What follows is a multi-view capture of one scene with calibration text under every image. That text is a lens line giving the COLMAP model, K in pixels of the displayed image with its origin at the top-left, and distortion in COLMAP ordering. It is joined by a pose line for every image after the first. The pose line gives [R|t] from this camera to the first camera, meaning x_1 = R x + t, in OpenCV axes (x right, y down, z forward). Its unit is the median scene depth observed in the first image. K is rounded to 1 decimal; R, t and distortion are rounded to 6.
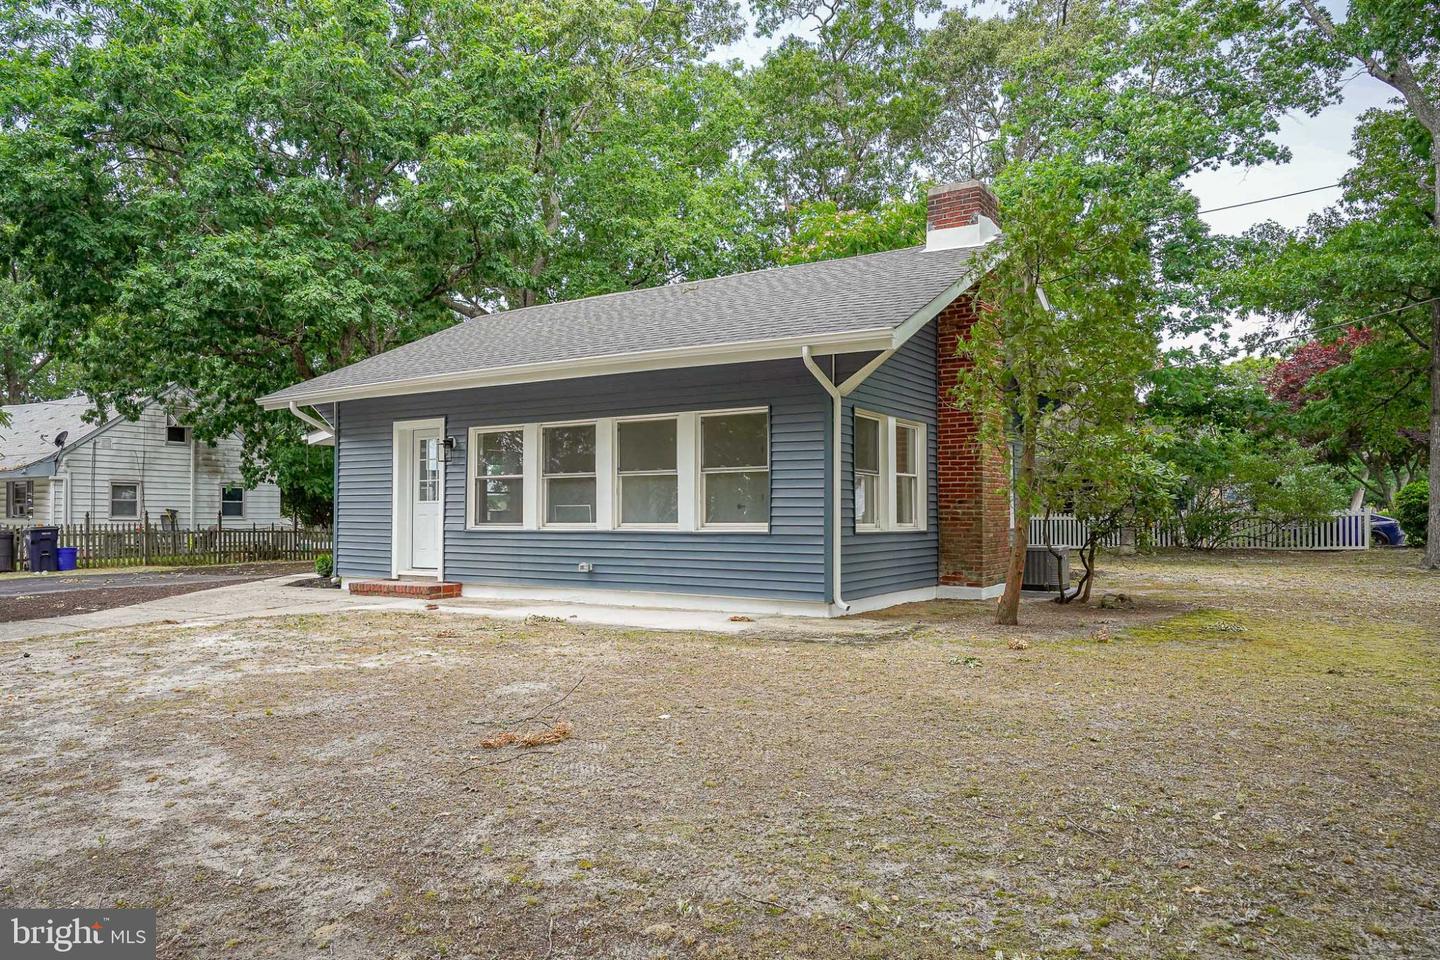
lens RADIAL K [[990.5, 0, 720.0], [0, 990.5, 480.0], [0, 0, 1]] dist [-0.001314, 0.000162]
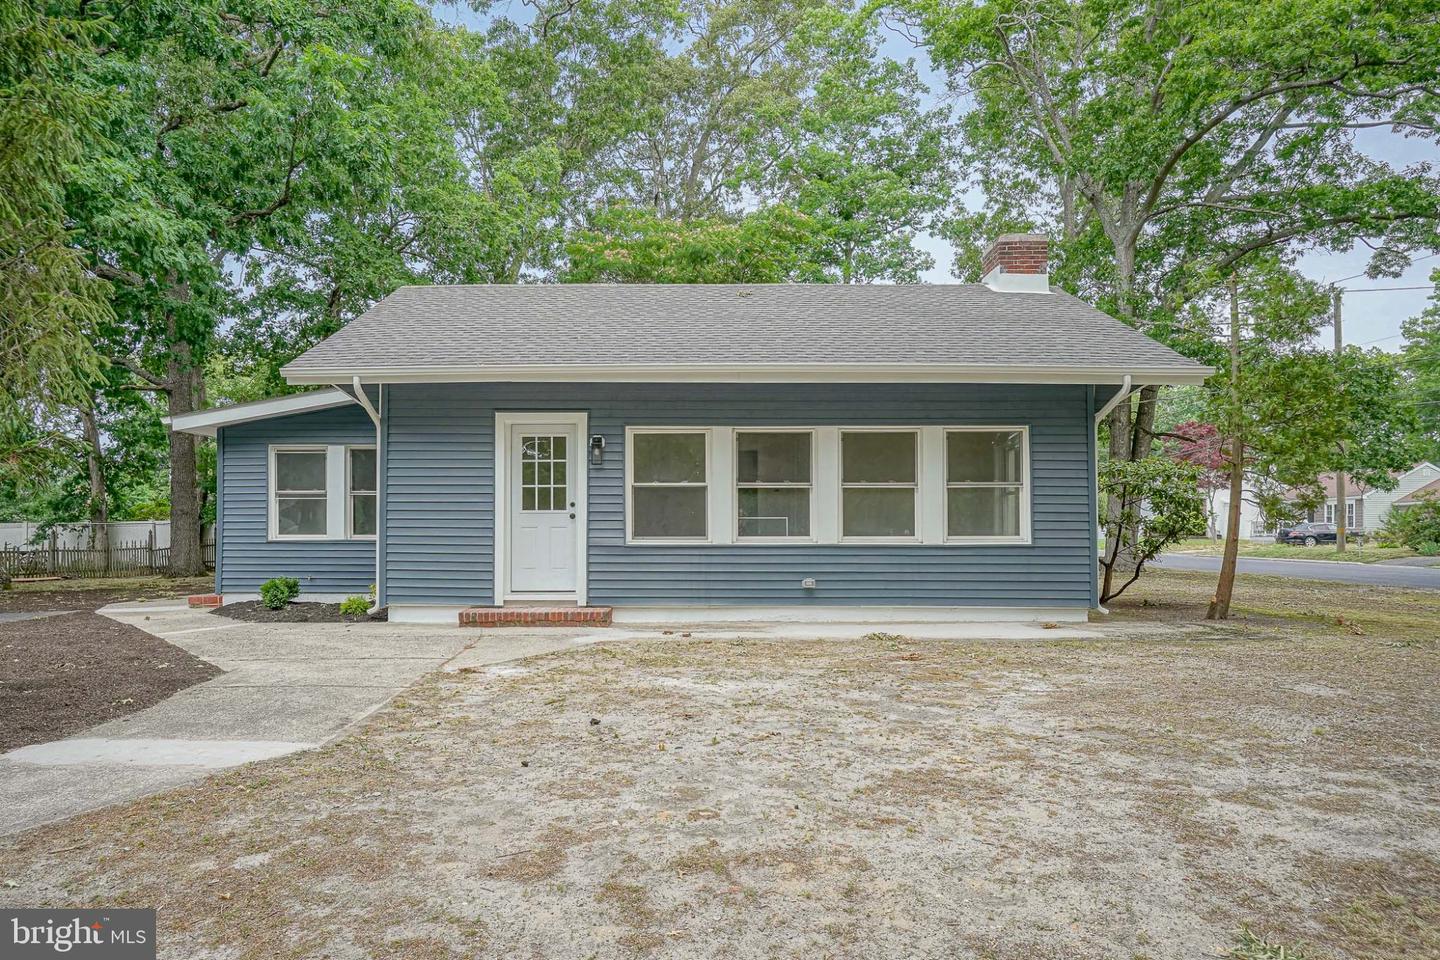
lens RADIAL K [[1017.1, 0, 720.0], [0, 1017.1, 480.0], [0, 0, 1]] dist [0.004394, 0.001086]
pose [[0.843569, 0.028993, 0.536238, -0.665934], [-0.021401, 0.999563, -0.020378, 0.010395], [-0.536594, 0.005714, 0.843821, 0.209139]]
